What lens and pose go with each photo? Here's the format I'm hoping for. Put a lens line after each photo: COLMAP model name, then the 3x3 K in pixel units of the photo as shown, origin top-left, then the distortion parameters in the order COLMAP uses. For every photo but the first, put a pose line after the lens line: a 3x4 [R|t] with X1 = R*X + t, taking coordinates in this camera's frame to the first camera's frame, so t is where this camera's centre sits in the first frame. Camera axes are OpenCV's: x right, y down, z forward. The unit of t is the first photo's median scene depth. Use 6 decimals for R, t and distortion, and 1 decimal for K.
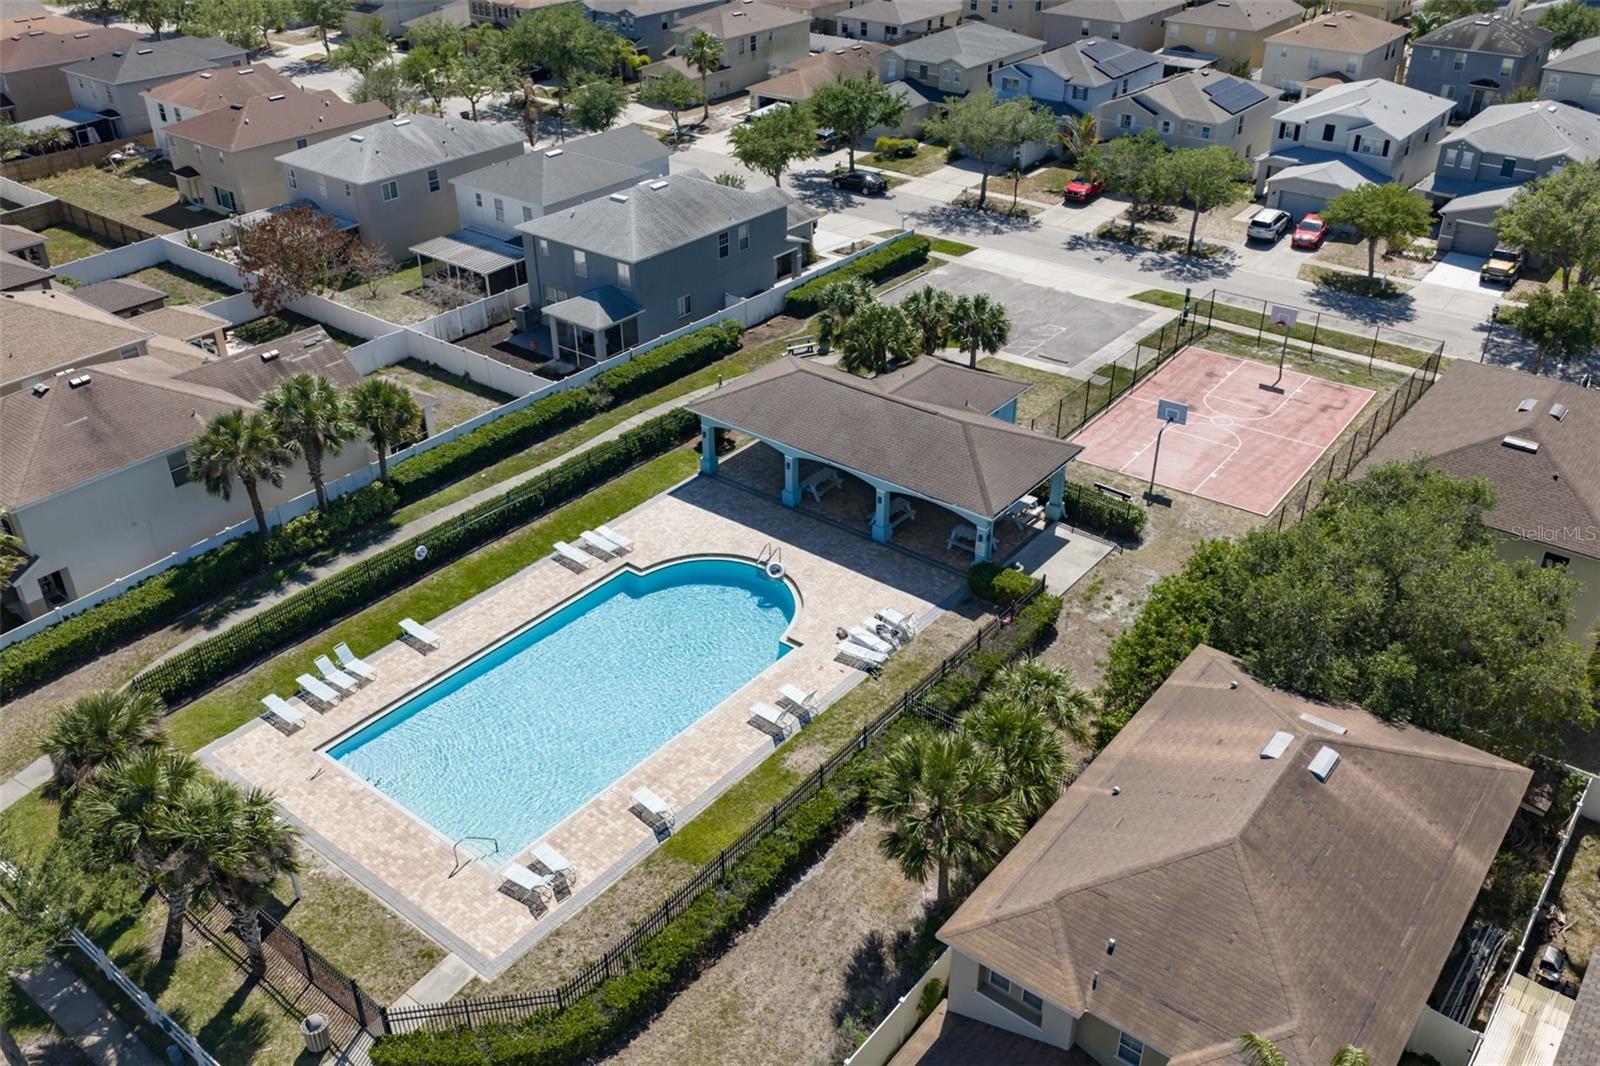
lens RADIAL K [[1324.6, 0, 805.0], [0, 1324.6, 532.5], [0, 0, 1]] dist [0.018950, -0.036085]
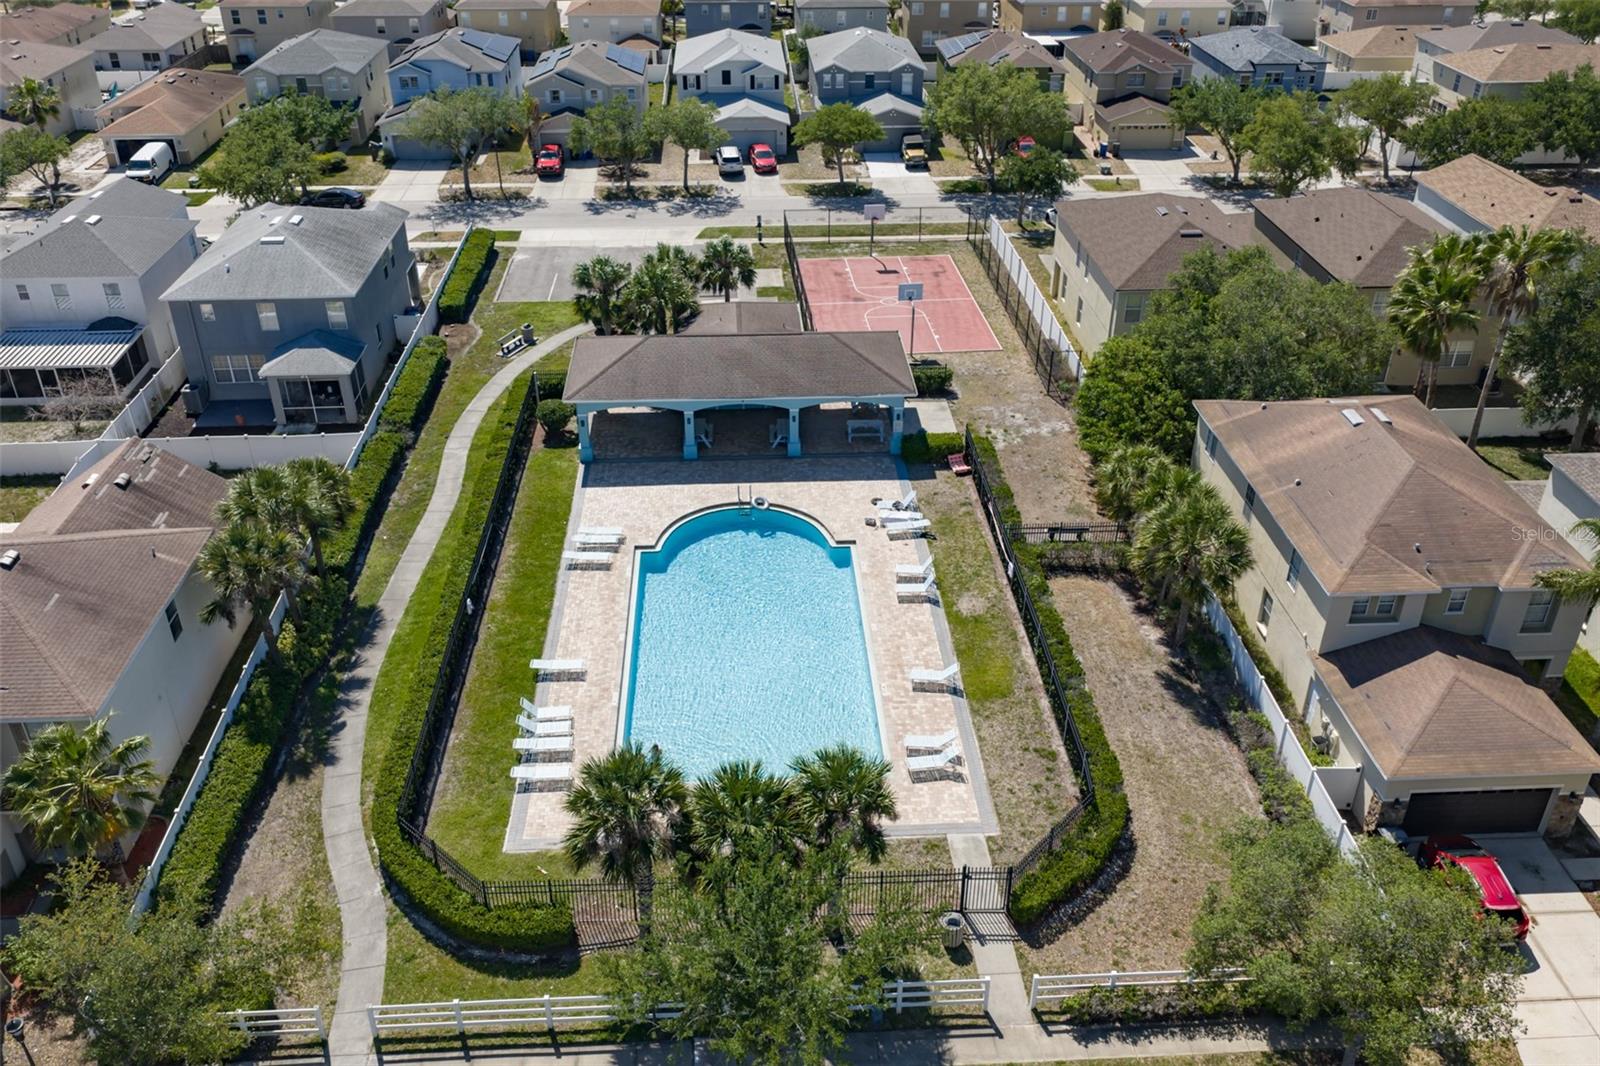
lens RADIAL K [[1324.6, 0, 805.0], [0, 1324.6, 532.5], [0, 0, 1]] dist [0.018950, -0.036085]
pose [[0.750403, -0.337361, 0.568403, -0.397717], [0.337663, 0.934921, 0.109117, -0.035290], [-0.568224, 0.110047, 0.815482, 0.061010]]
